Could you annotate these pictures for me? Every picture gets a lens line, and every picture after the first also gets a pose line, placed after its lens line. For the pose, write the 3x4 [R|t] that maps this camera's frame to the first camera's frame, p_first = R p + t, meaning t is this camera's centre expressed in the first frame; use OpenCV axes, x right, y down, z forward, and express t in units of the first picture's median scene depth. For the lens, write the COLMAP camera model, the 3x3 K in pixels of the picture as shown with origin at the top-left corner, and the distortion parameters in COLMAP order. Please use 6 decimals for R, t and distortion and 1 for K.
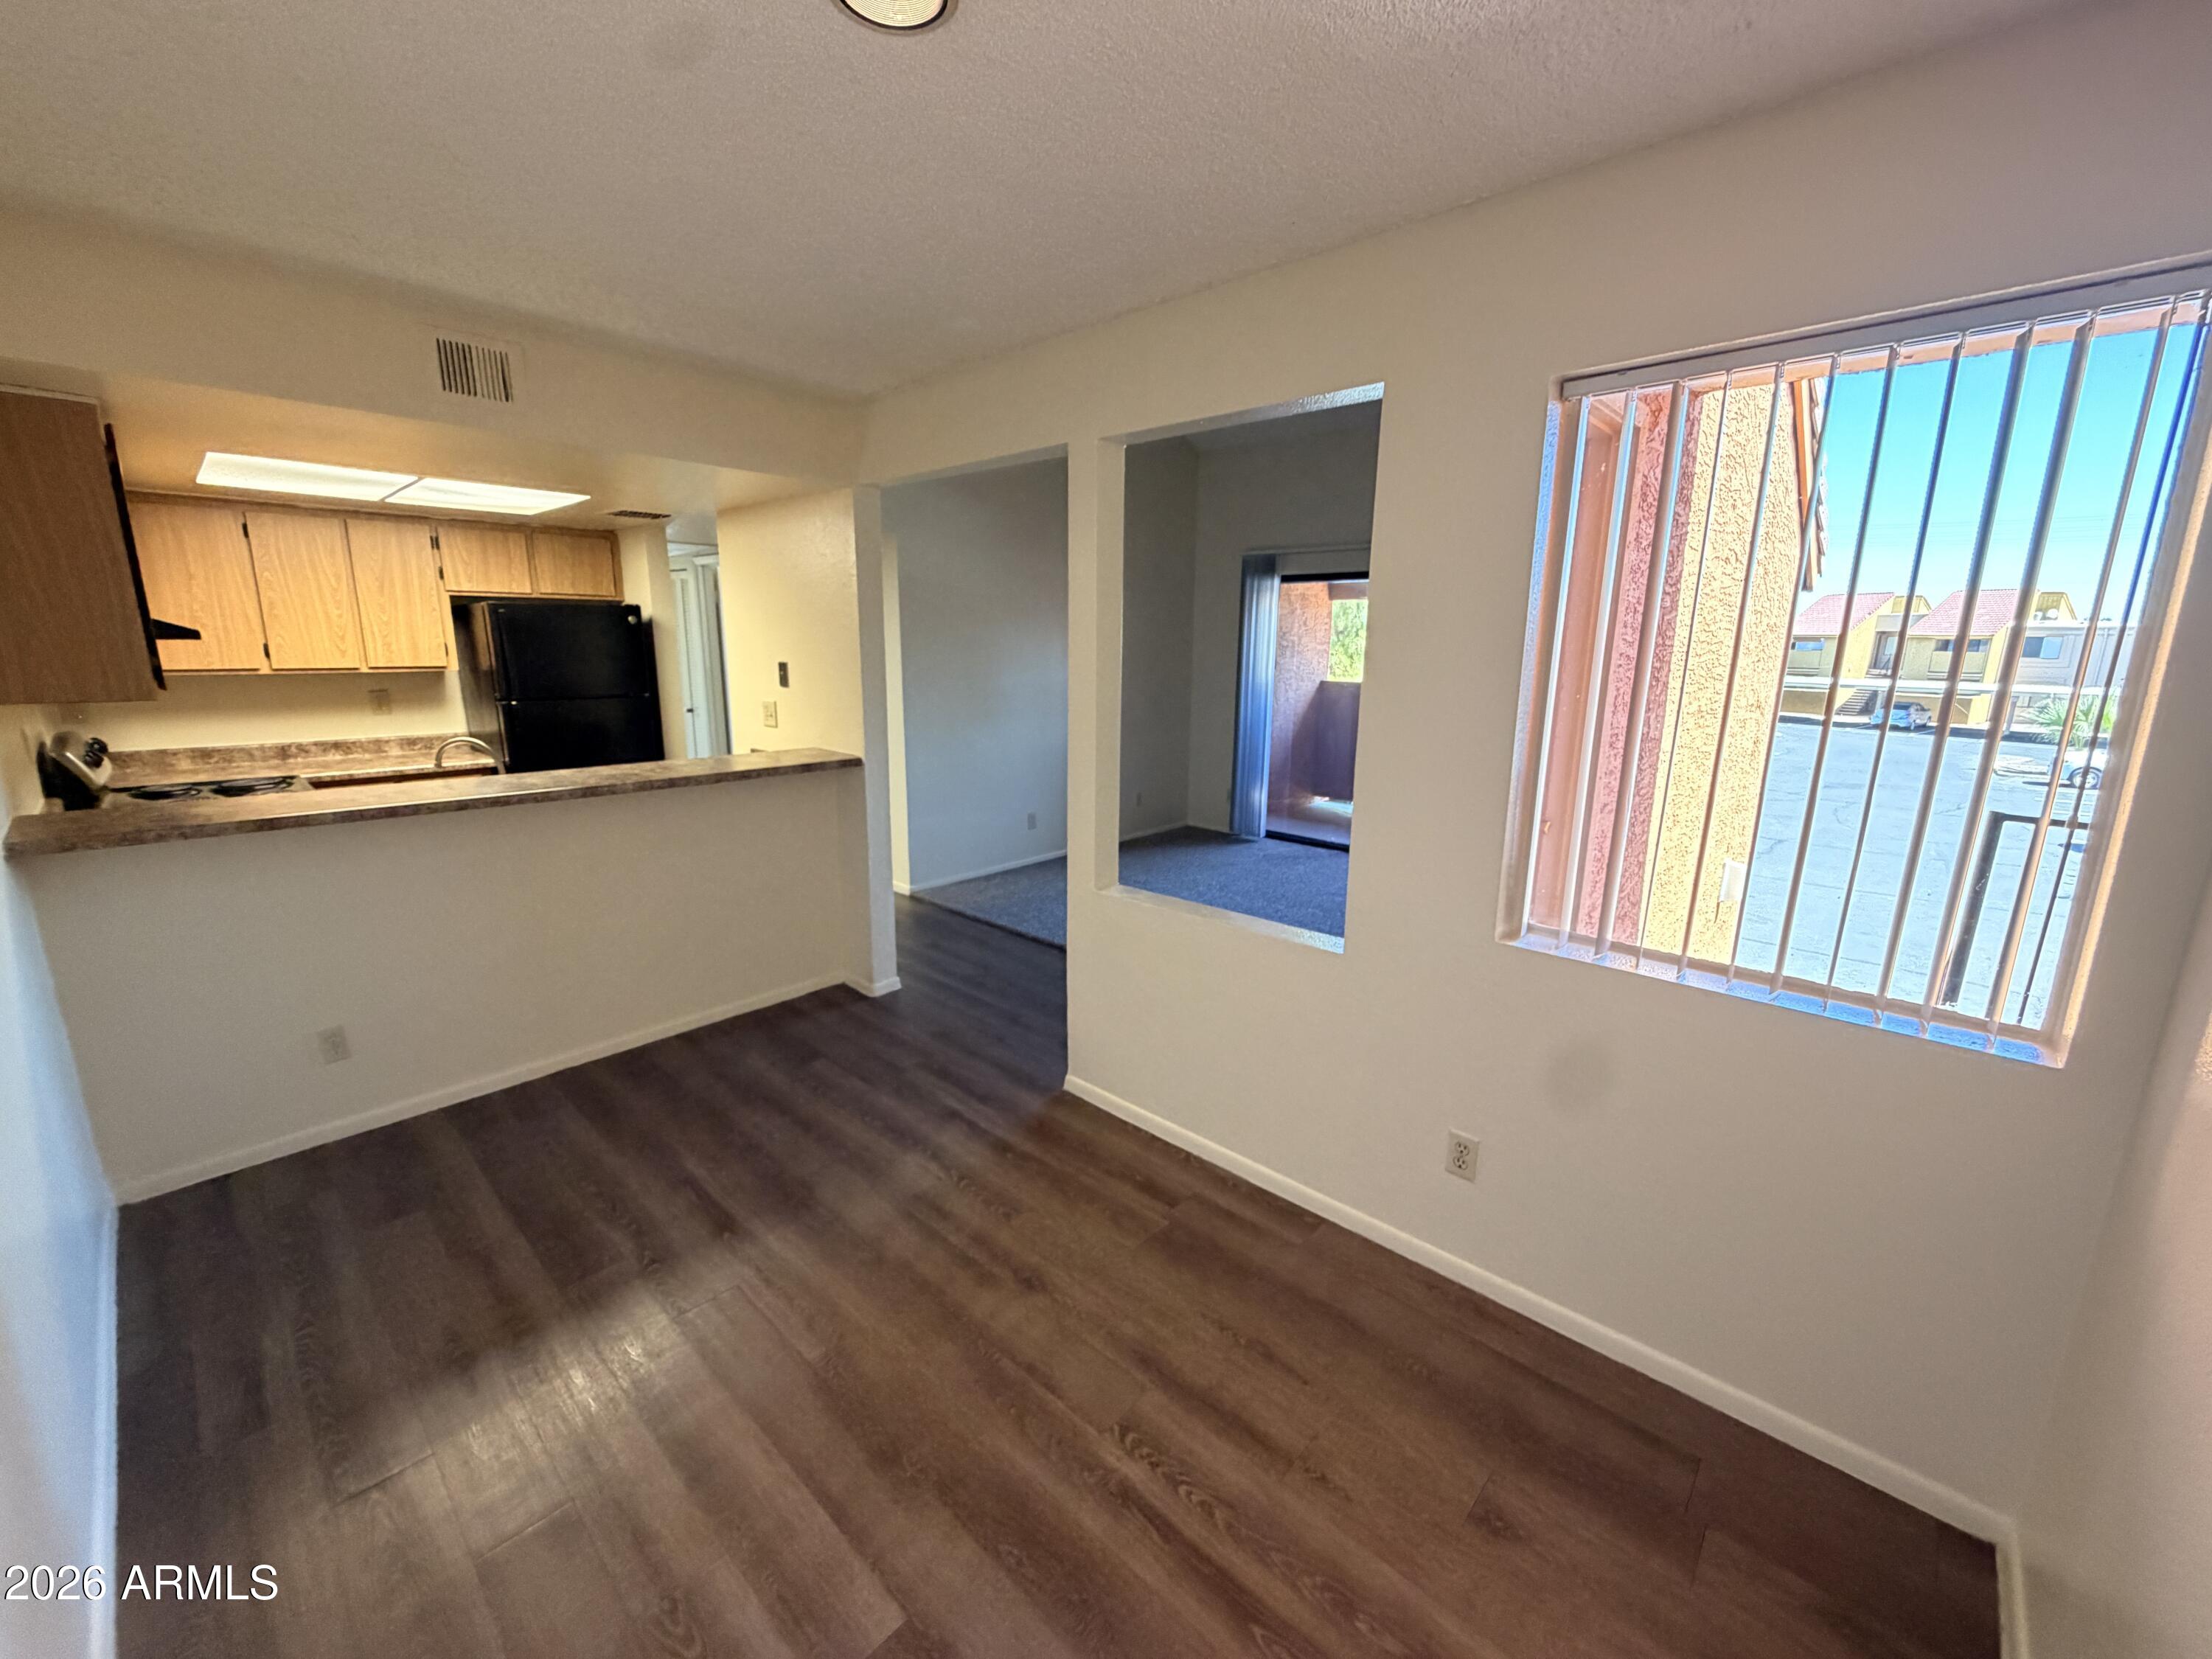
lens RADIAL K [[875.7, 0, 1106.0], [0, 875.7, 829.5], [0, 0, 1]] dist [0.002934, 0.000132]
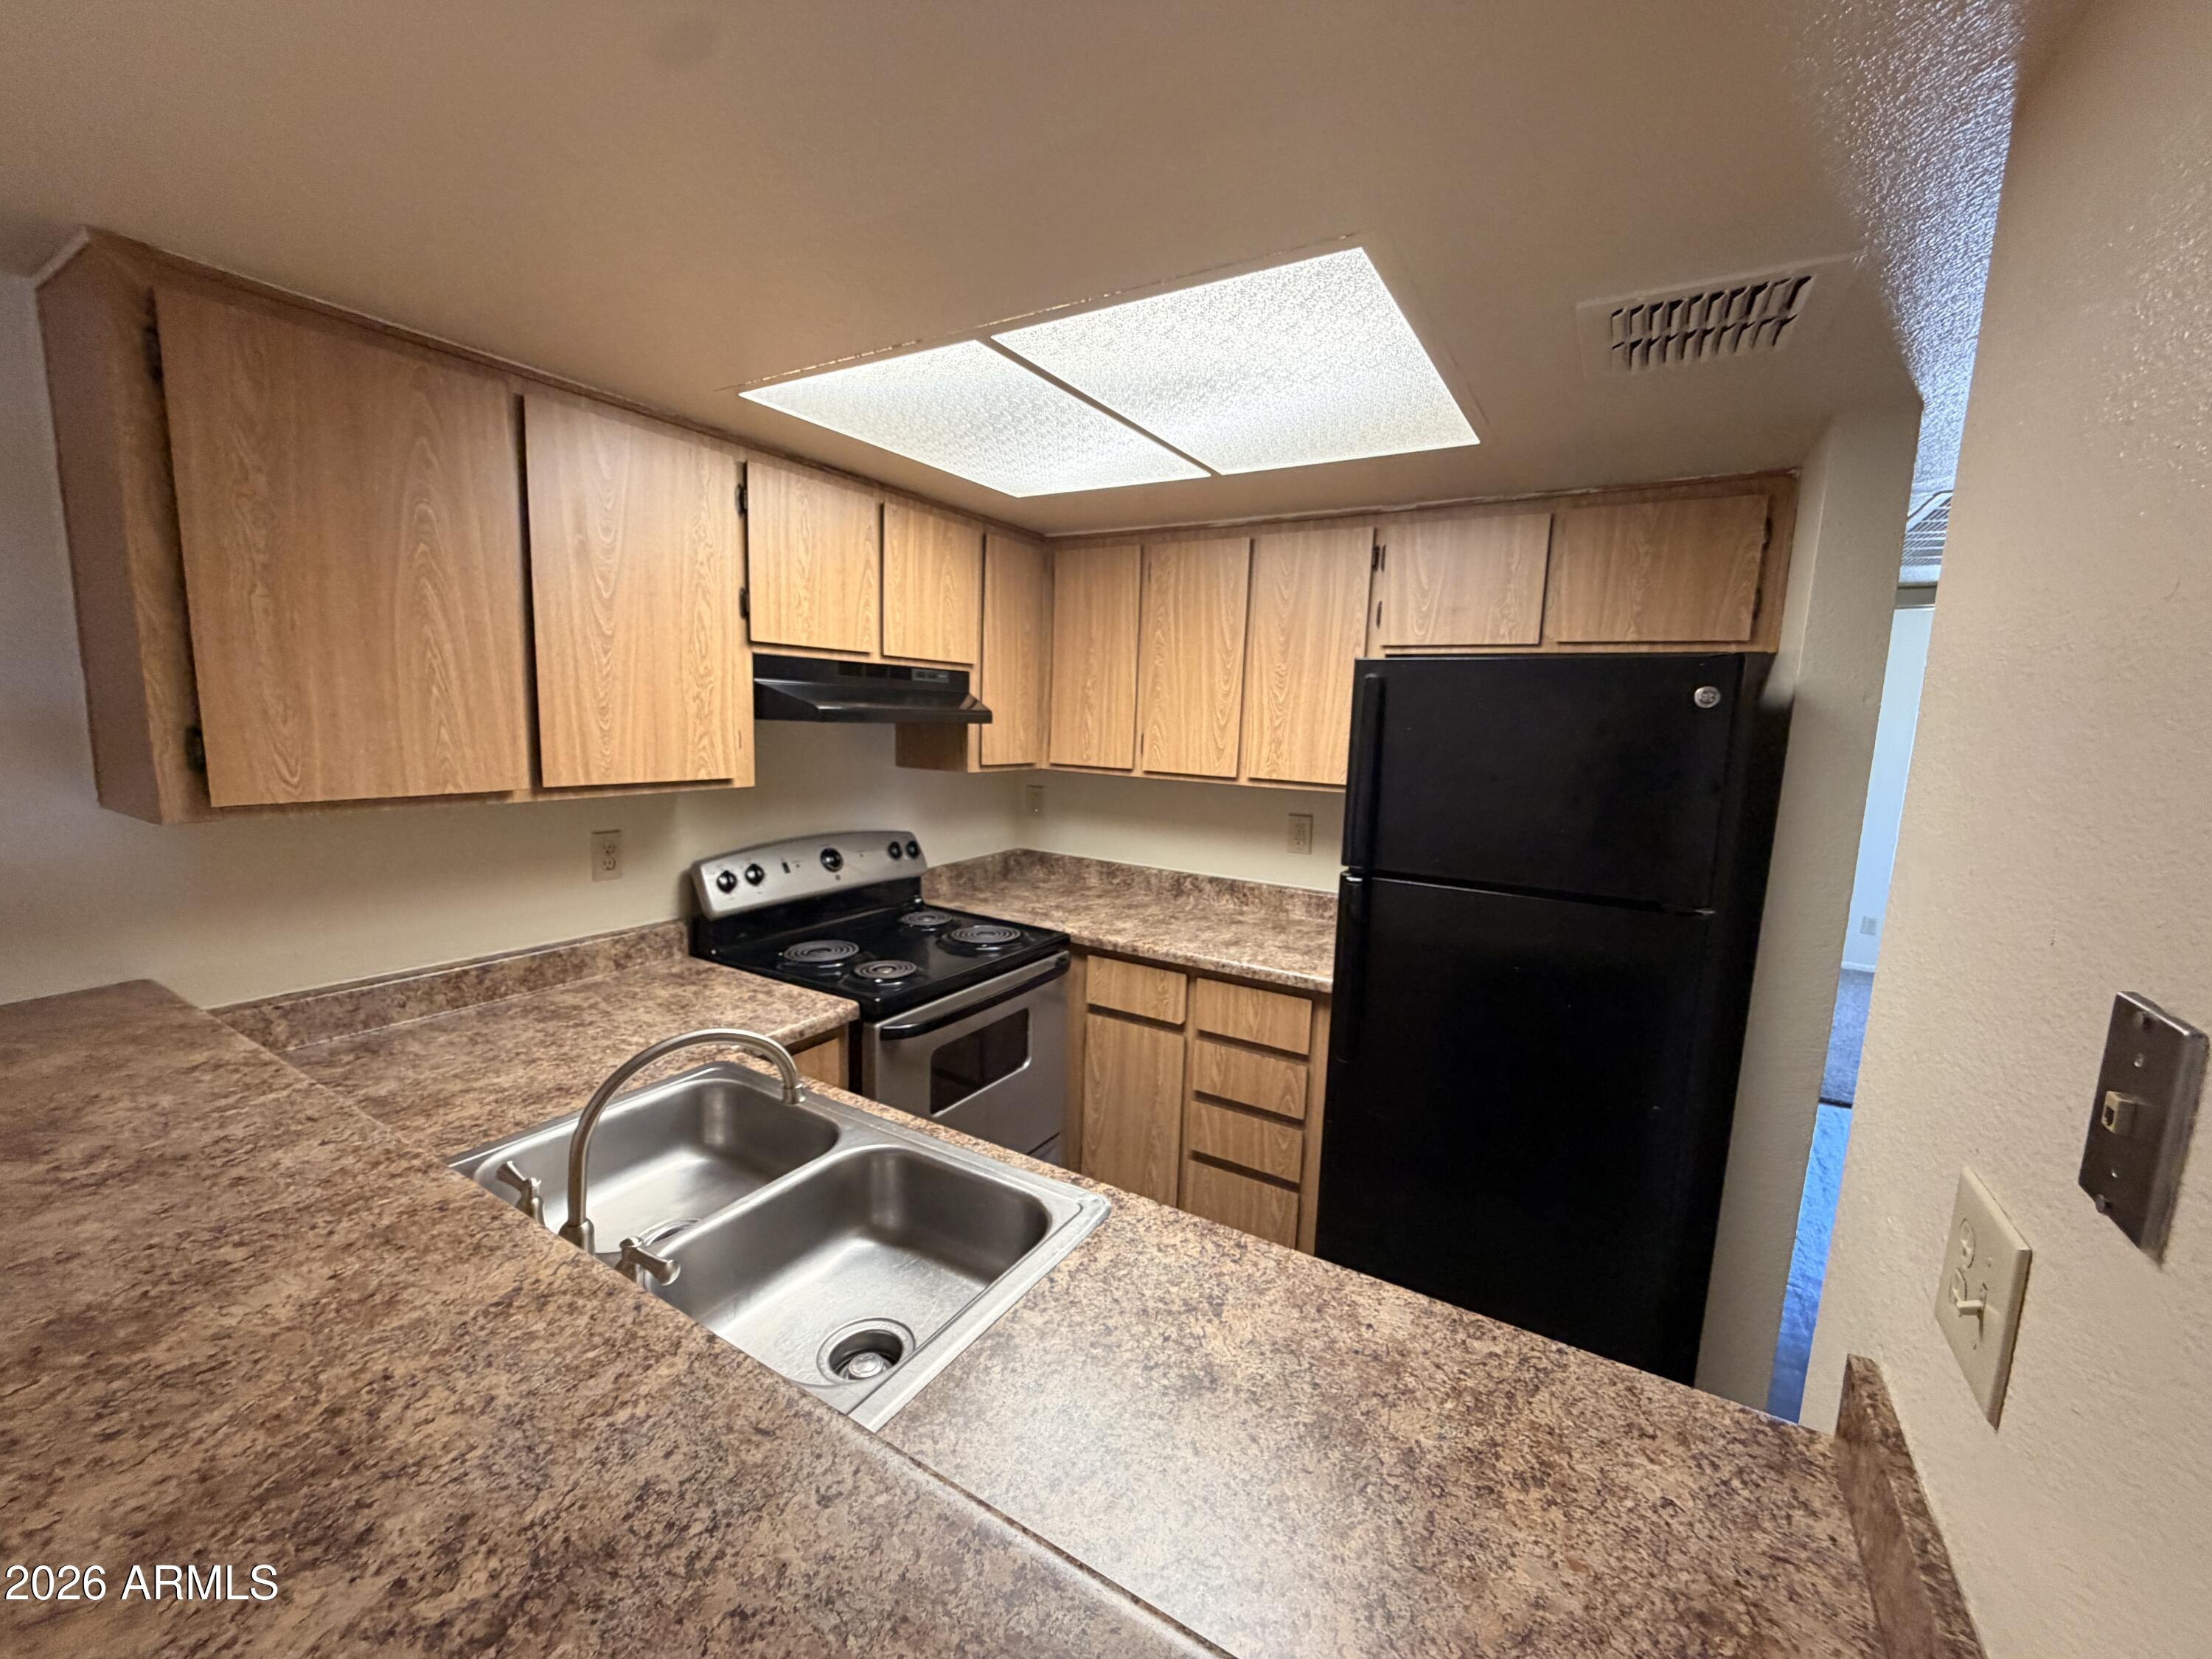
lens RADIAL K [[875.7, 0, 1106.0], [0, 875.7, 829.5], [0, 0, 1]] dist [0.002934, 0.000132]
pose [[0.188803, 0.133928, -0.972840, -0.259026], [-0.240246, 0.966852, 0.086478, -0.174676], [0.952174, 0.217393, 0.214720, 0.766865]]
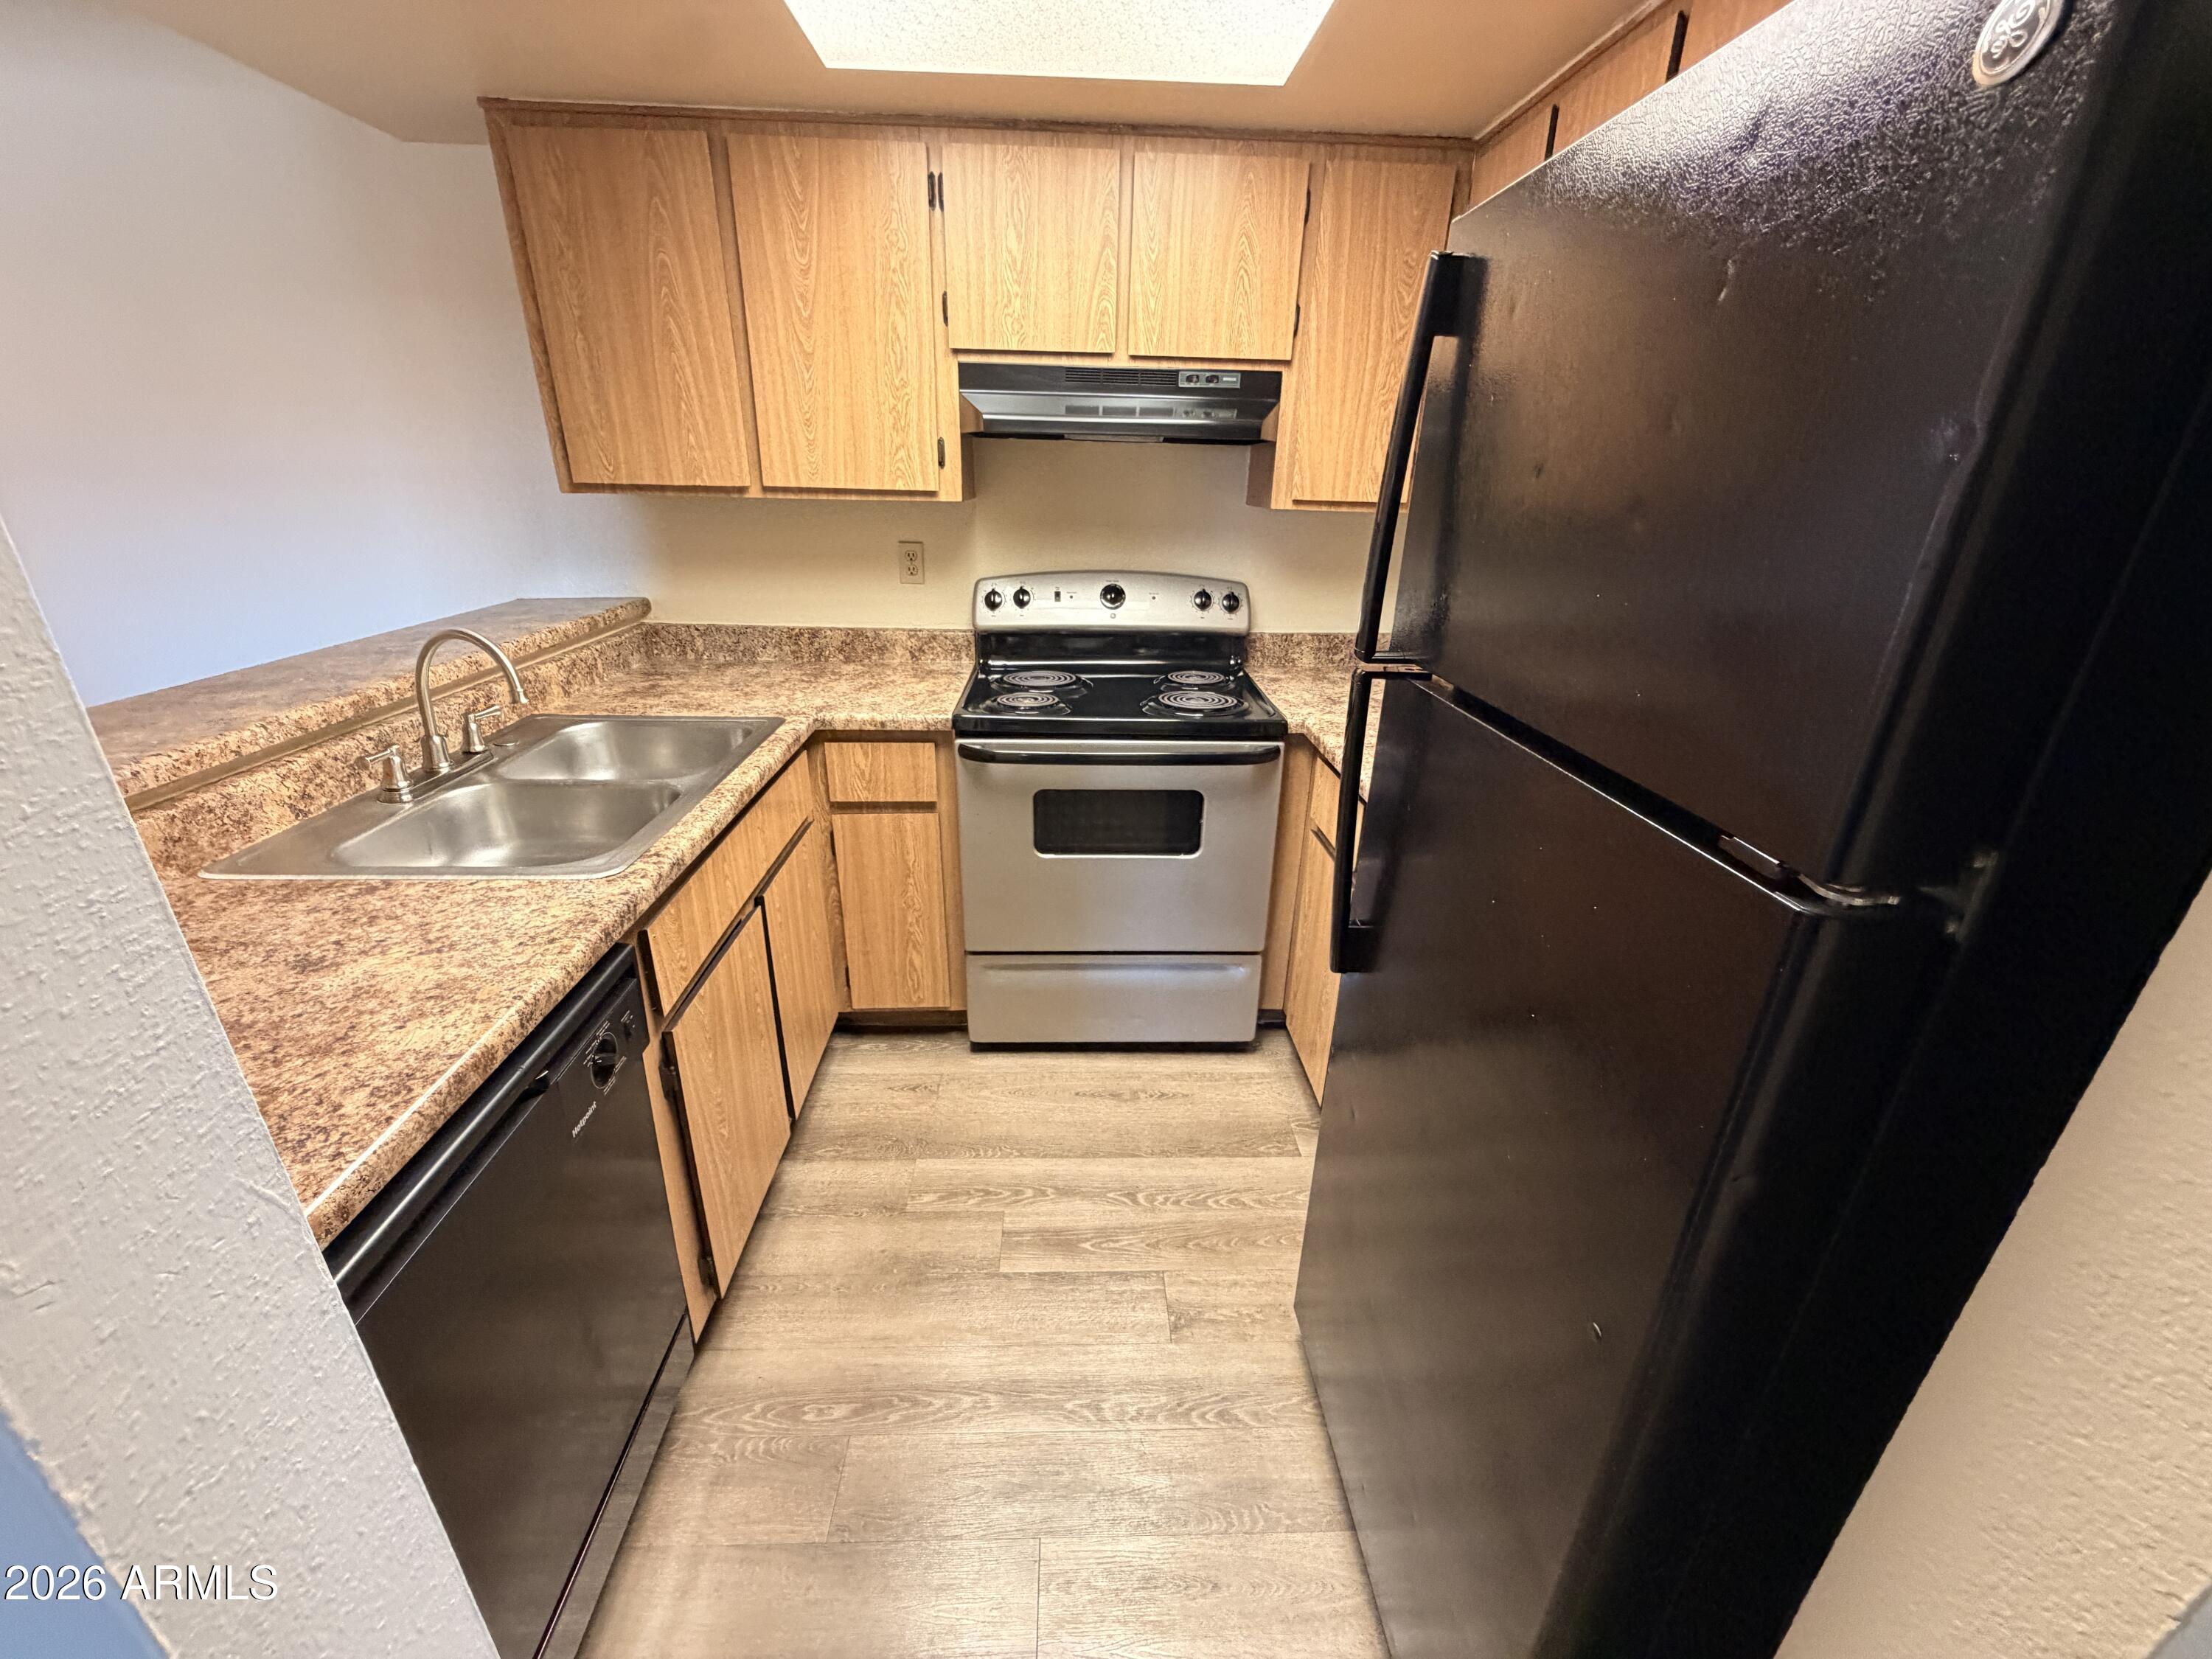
lens RADIAL K [[875.7, 0, 1106.0], [0, 875.7, 829.5], [0, 0, 1]] dist [0.002934, 0.000132]
pose [[-0.710547, 0.246057, -0.659226, -0.477739], [-0.173020, 0.847007, 0.502636, -0.227280], [0.682046, 0.471206, -0.559266, 1.179553]]
